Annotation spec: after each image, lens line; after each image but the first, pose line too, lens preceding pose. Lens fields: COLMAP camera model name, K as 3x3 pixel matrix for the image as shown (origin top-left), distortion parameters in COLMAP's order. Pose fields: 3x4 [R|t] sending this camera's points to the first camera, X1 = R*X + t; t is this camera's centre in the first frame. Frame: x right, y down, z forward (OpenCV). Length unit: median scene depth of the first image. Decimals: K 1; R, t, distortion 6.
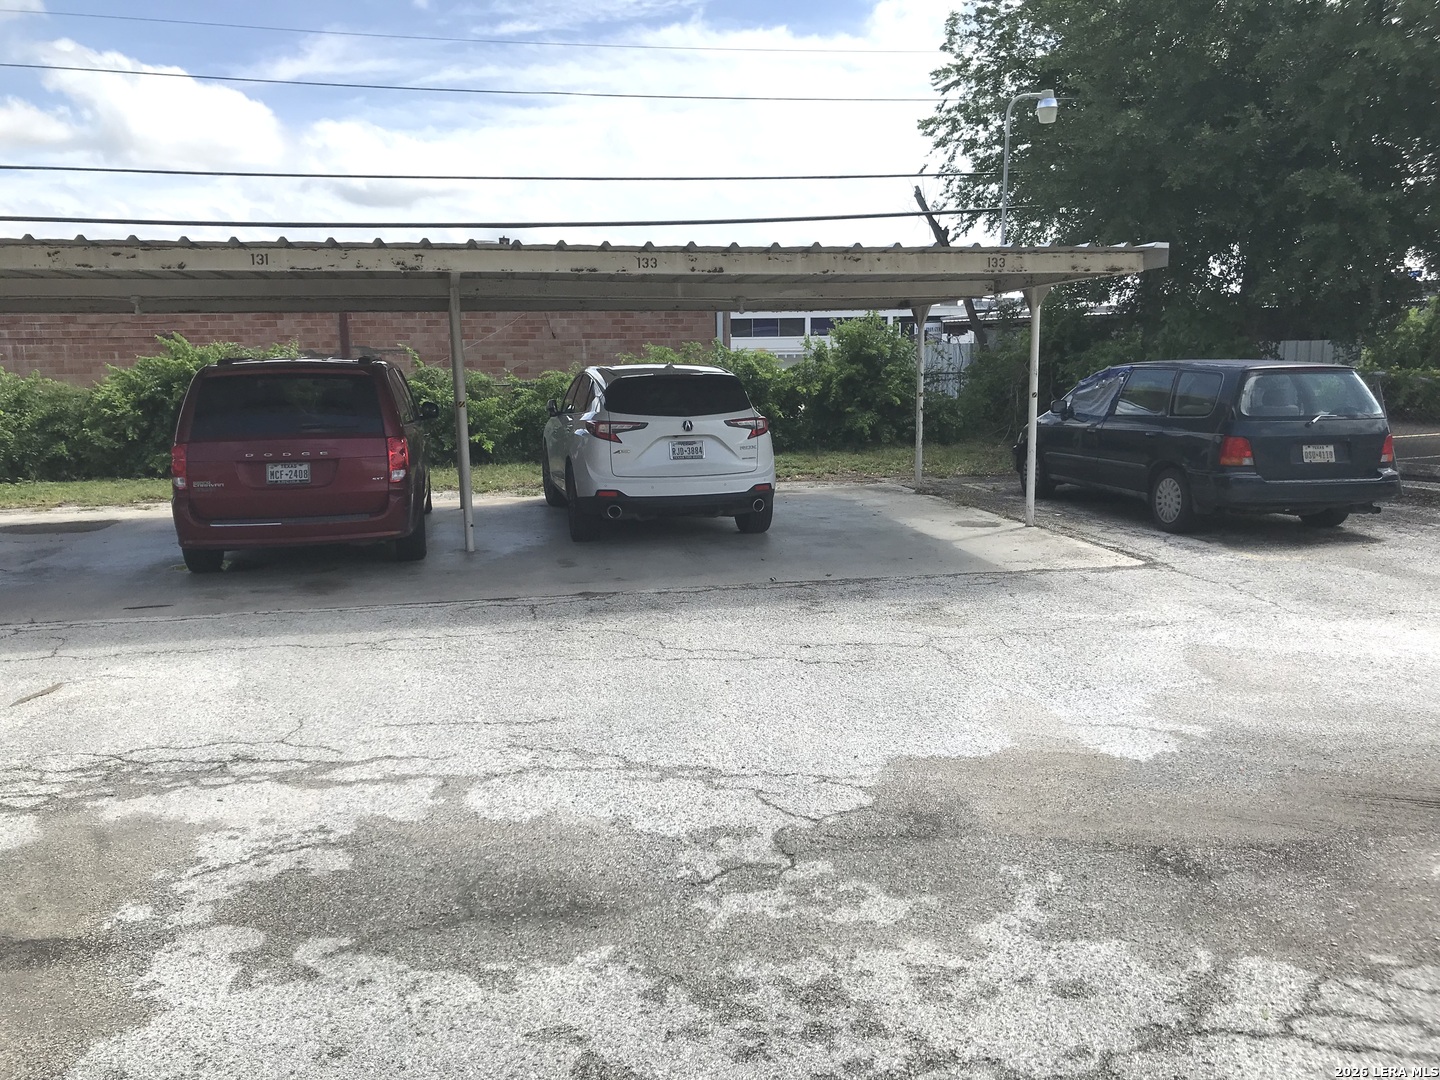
lens RADIAL K [[1179.8, 0, 727.6], [0, 1179.8, 535.8], [0, 0, 1]] dist [-0.005407, 0.006656]
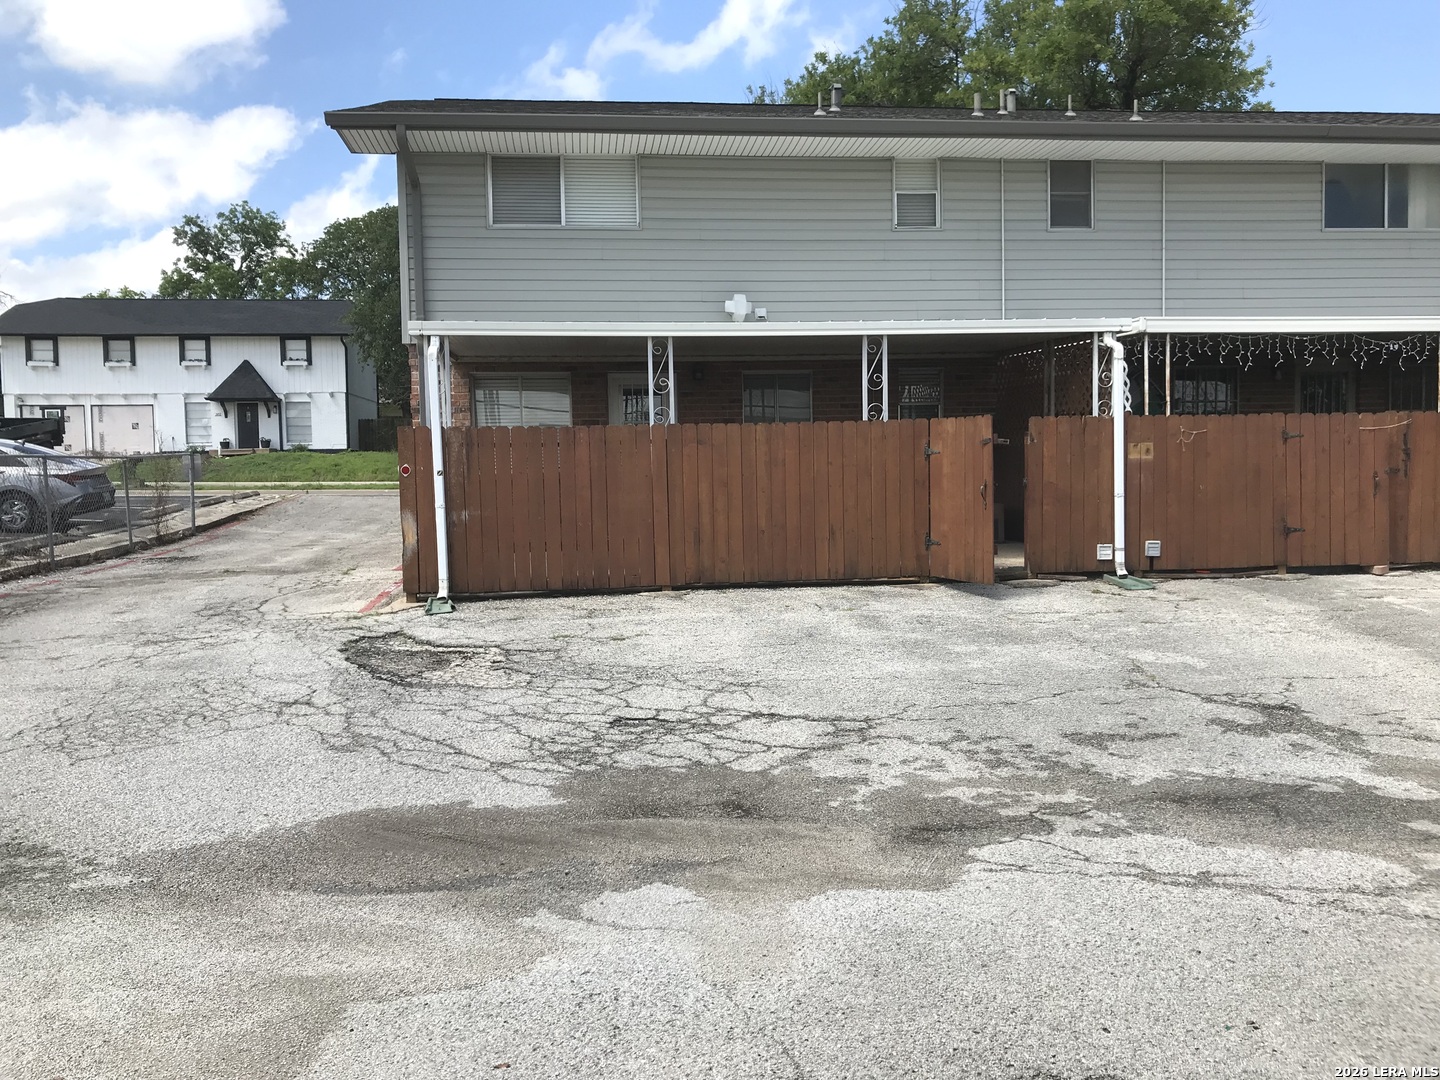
lens RADIAL K [[1179.8, 0, 727.6], [0, 1179.8, 535.8], [0, 0, 1]] dist [-0.005407, 0.006656]
pose [[-0.996275, 0.028422, 0.081417, 0.247582], [0.045844, 0.974222, 0.220884, -0.286464], [-0.073041, 0.223793, -0.971896, 2.009202]]
